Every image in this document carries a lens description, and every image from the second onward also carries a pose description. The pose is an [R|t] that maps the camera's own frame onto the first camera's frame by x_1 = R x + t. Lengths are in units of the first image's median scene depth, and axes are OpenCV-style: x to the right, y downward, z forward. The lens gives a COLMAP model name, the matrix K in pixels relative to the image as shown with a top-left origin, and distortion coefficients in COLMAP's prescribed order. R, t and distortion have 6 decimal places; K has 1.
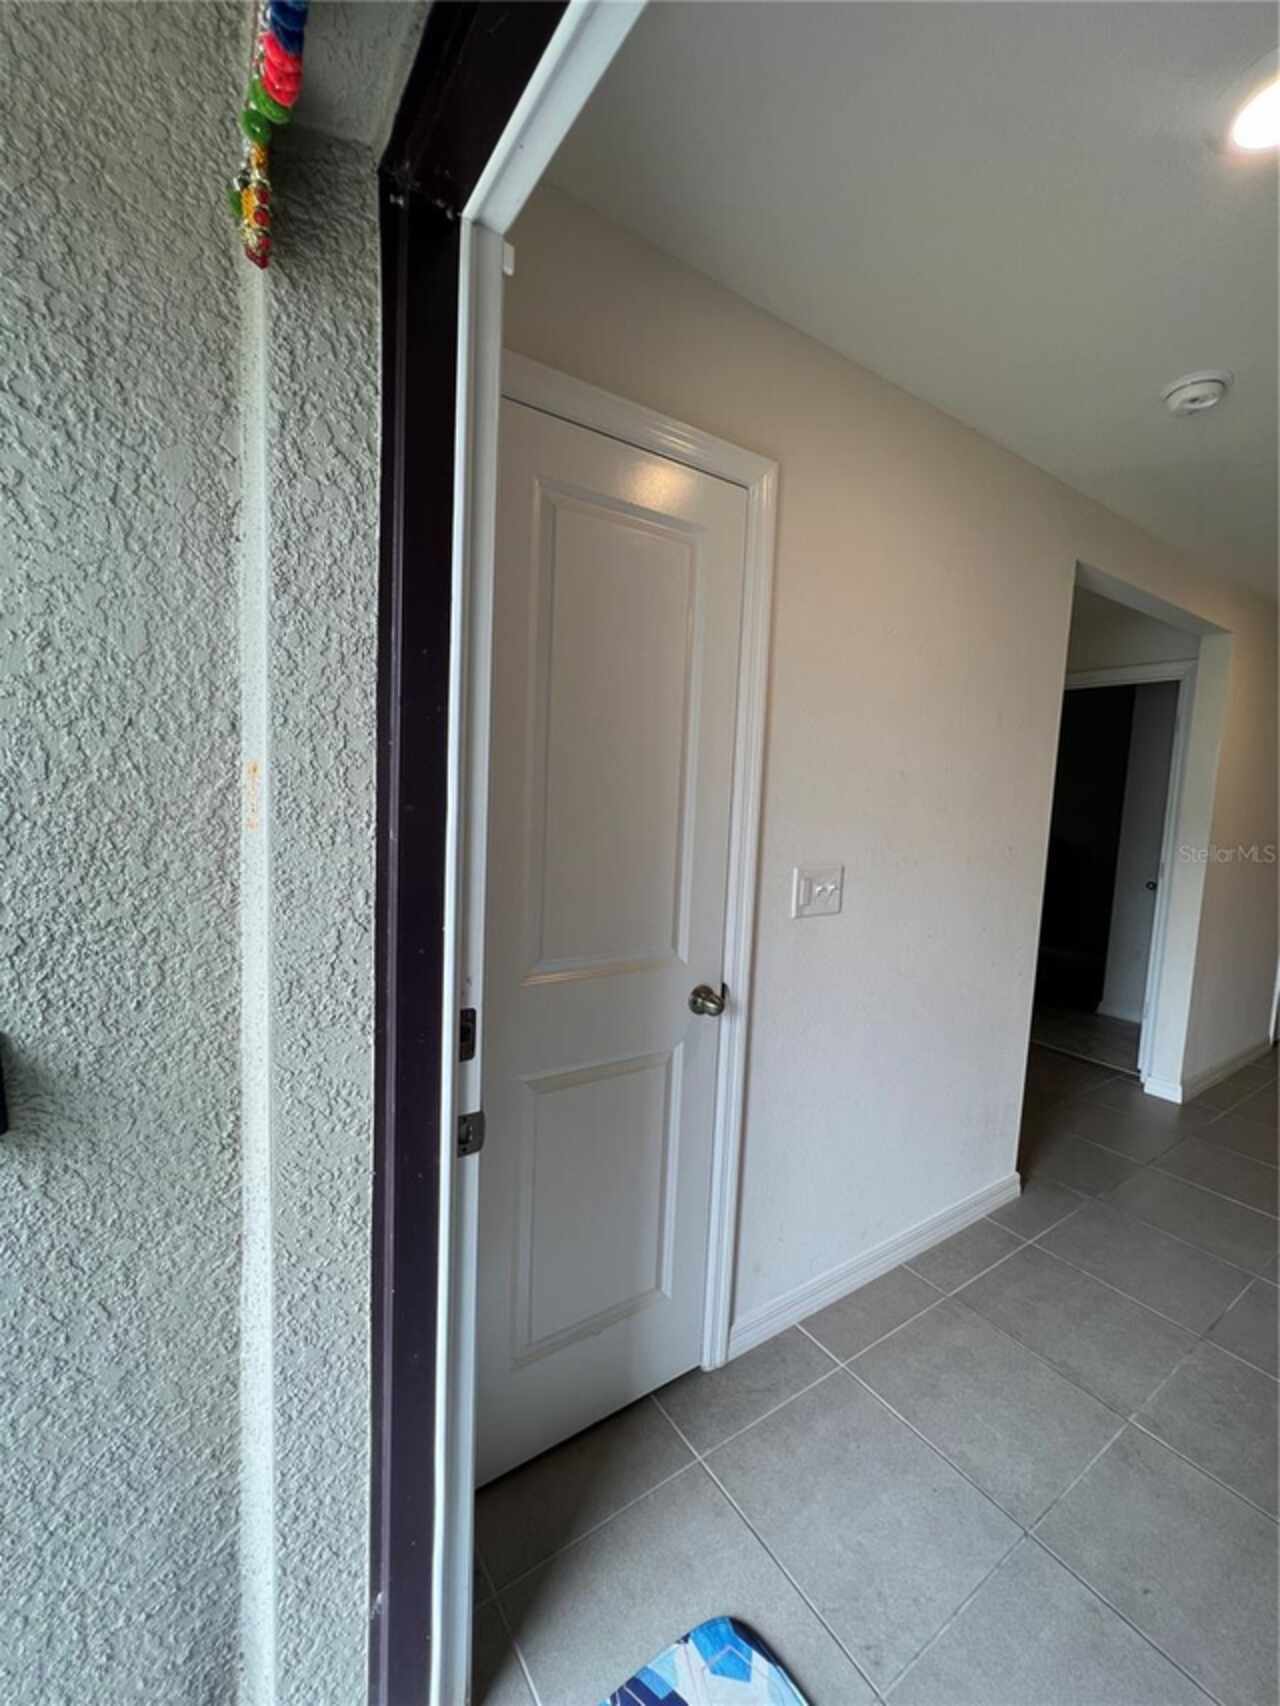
lens RADIAL K [[683.4, 0, 648.4], [0, 683.4, 849.4], [0, 0, 1]] dist [-0.001713, 0.000314]
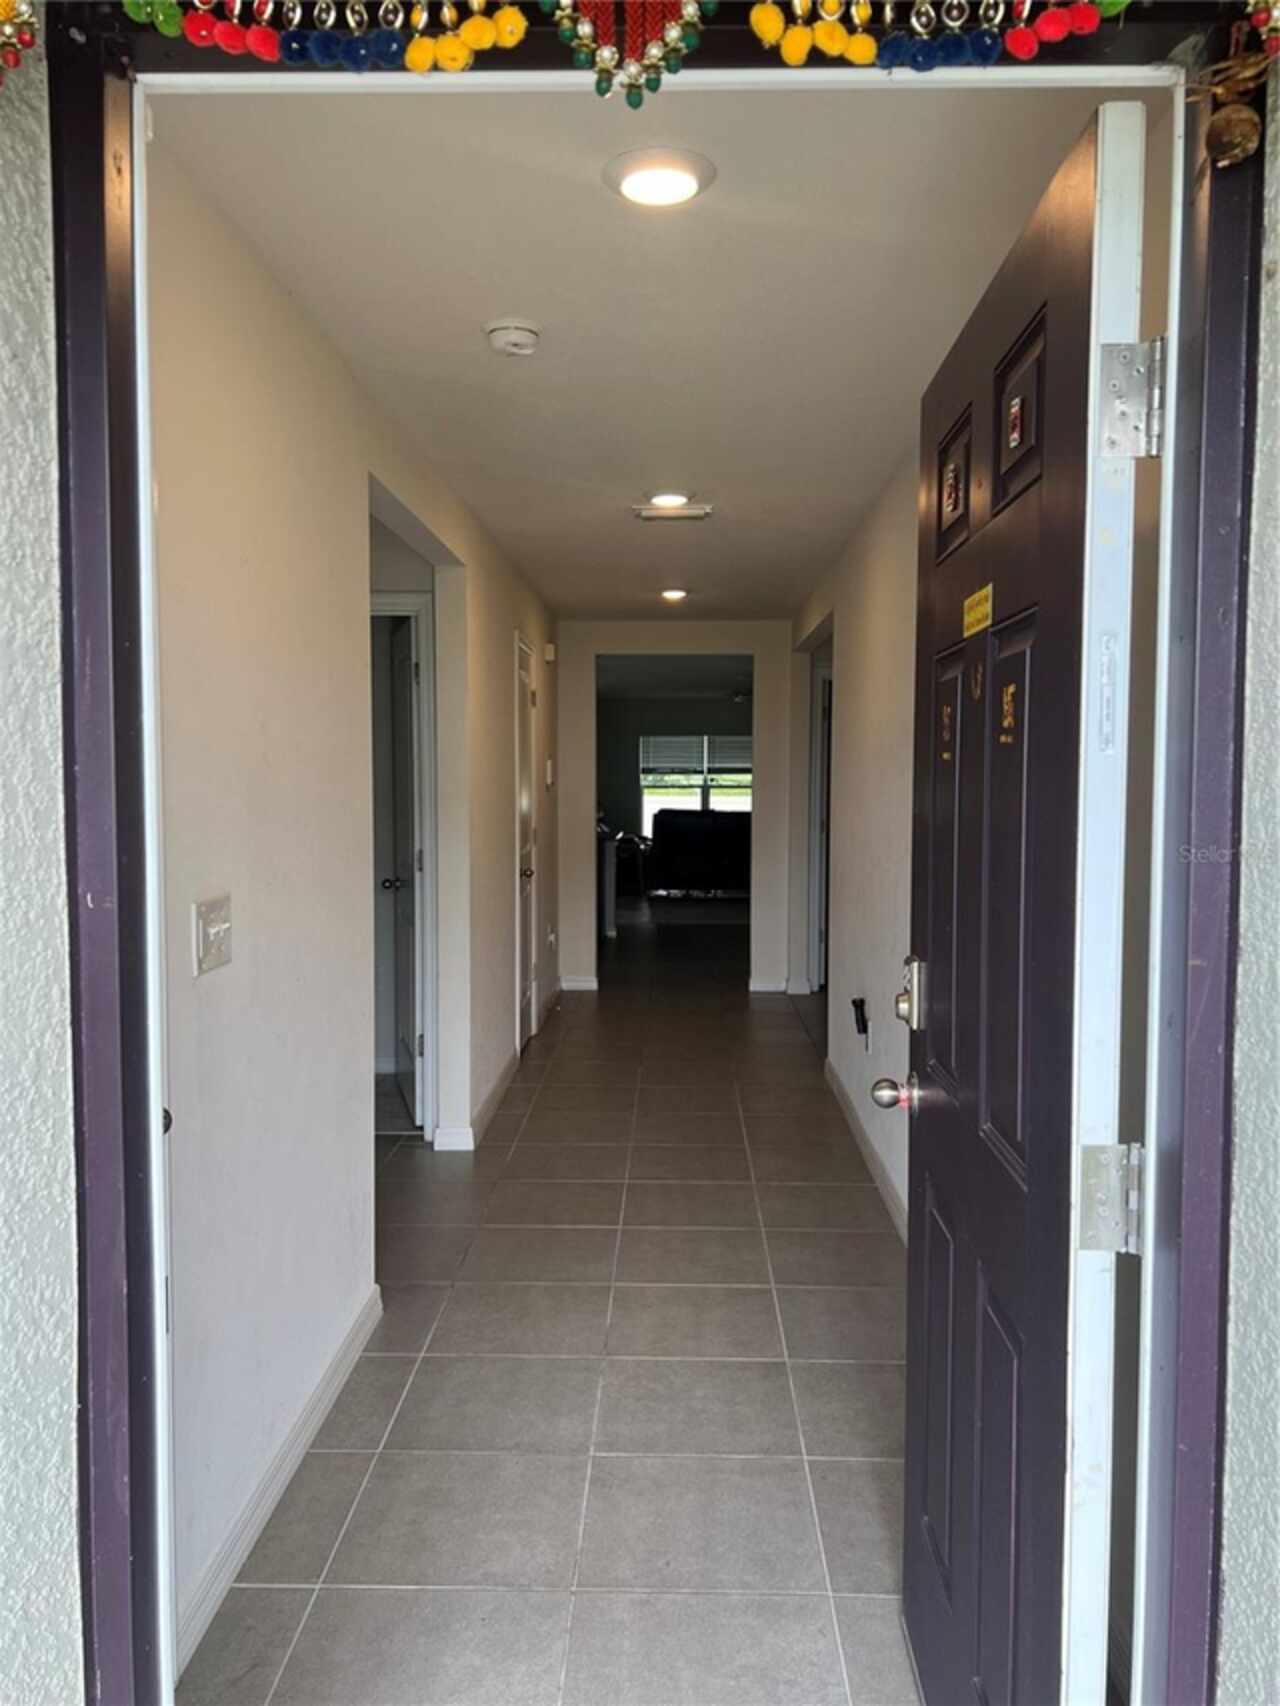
lens RADIAL K [[1279.4, 0, 630.0], [0, 1279.4, 851.2], [0, 0, 1]] dist [0.026392, -0.007458]
pose [[0.591136, -0.093222, 0.801167, -0.459735], [0.101141, 0.994025, 0.041036, -0.028743], [-0.800206, 0.056773, 0.597032, -0.097240]]
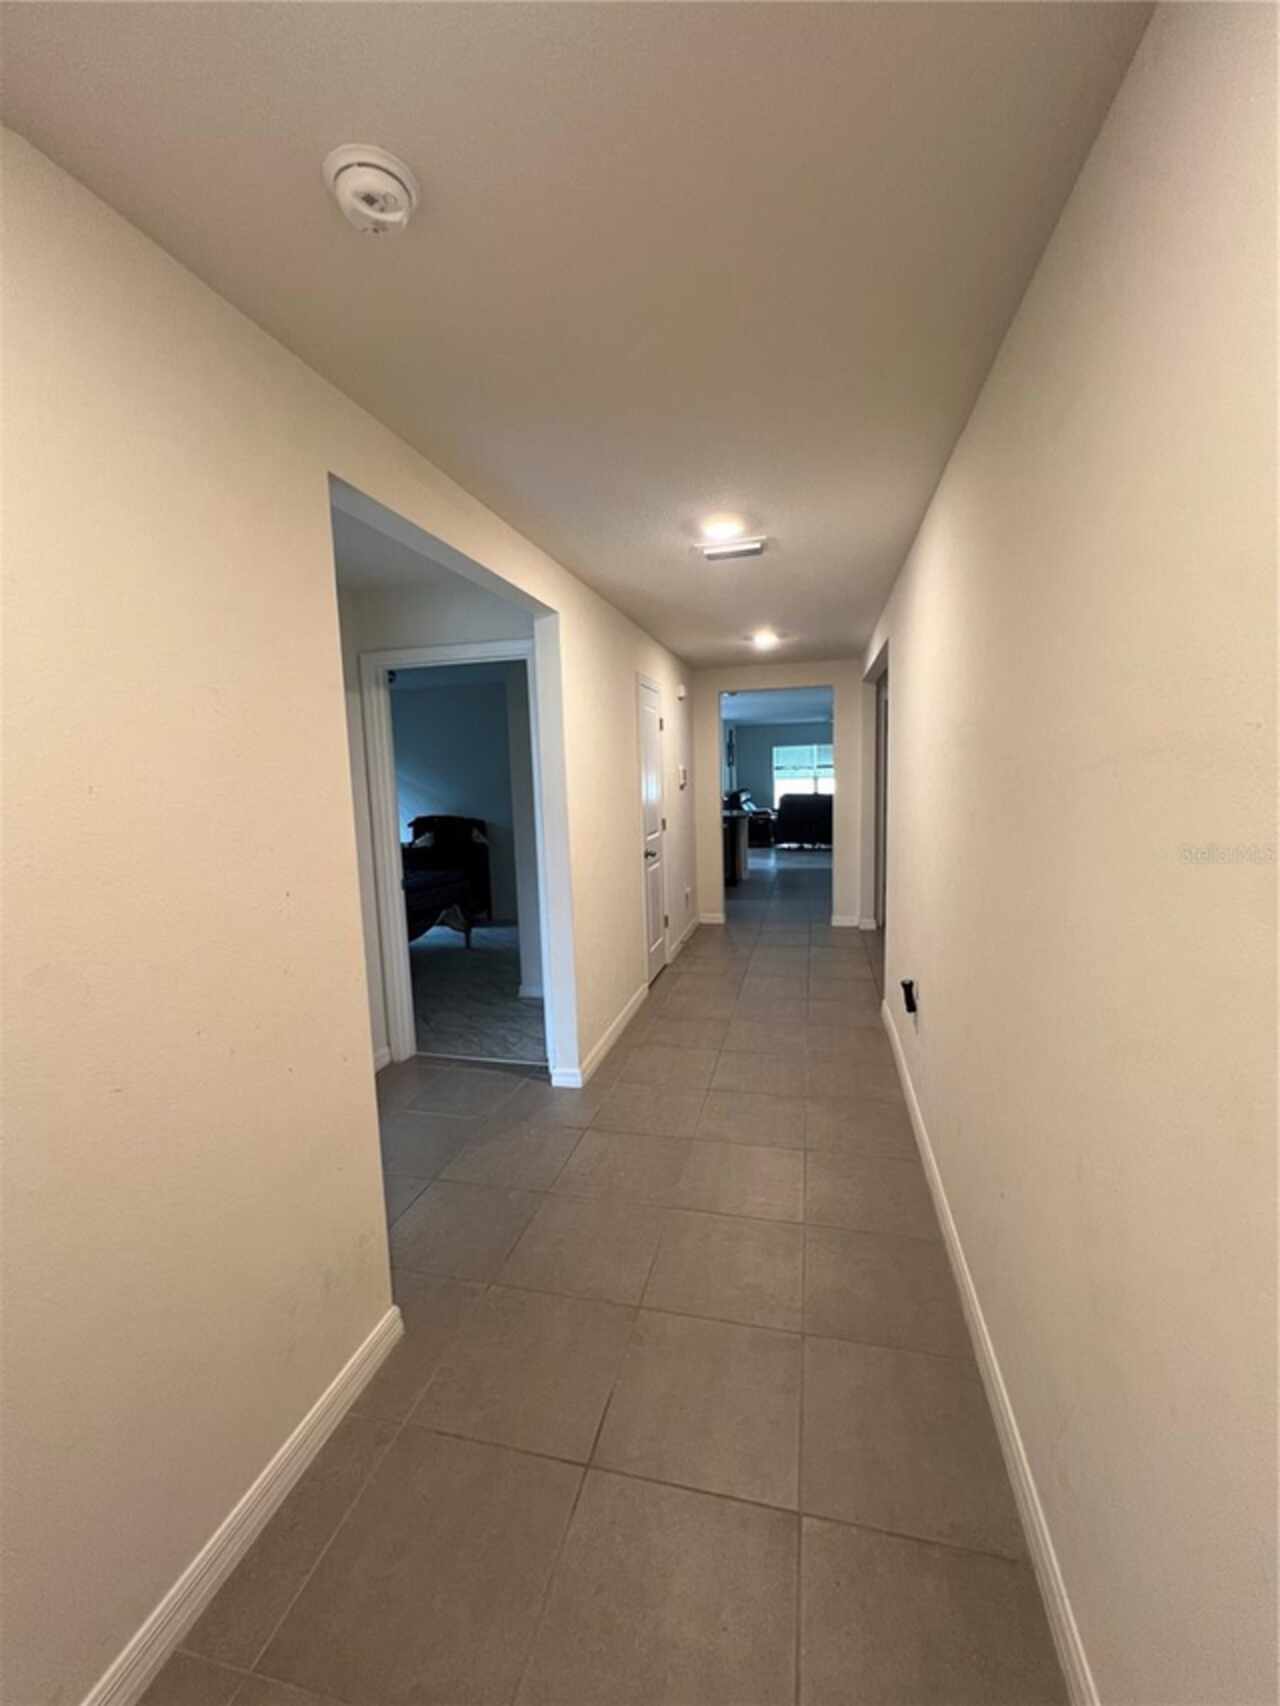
lens RADIAL K [[683.4, 0, 636.4], [0, 683.4, 843.1], [0, 0, 1]] dist [-0.001713, 0.000314]
pose [[0.744488, -0.138819, 0.653045, 0.390771], [0.132577, 0.989404, 0.059178, -0.043296], [-0.654340, 0.042522, 0.755004, 0.299620]]
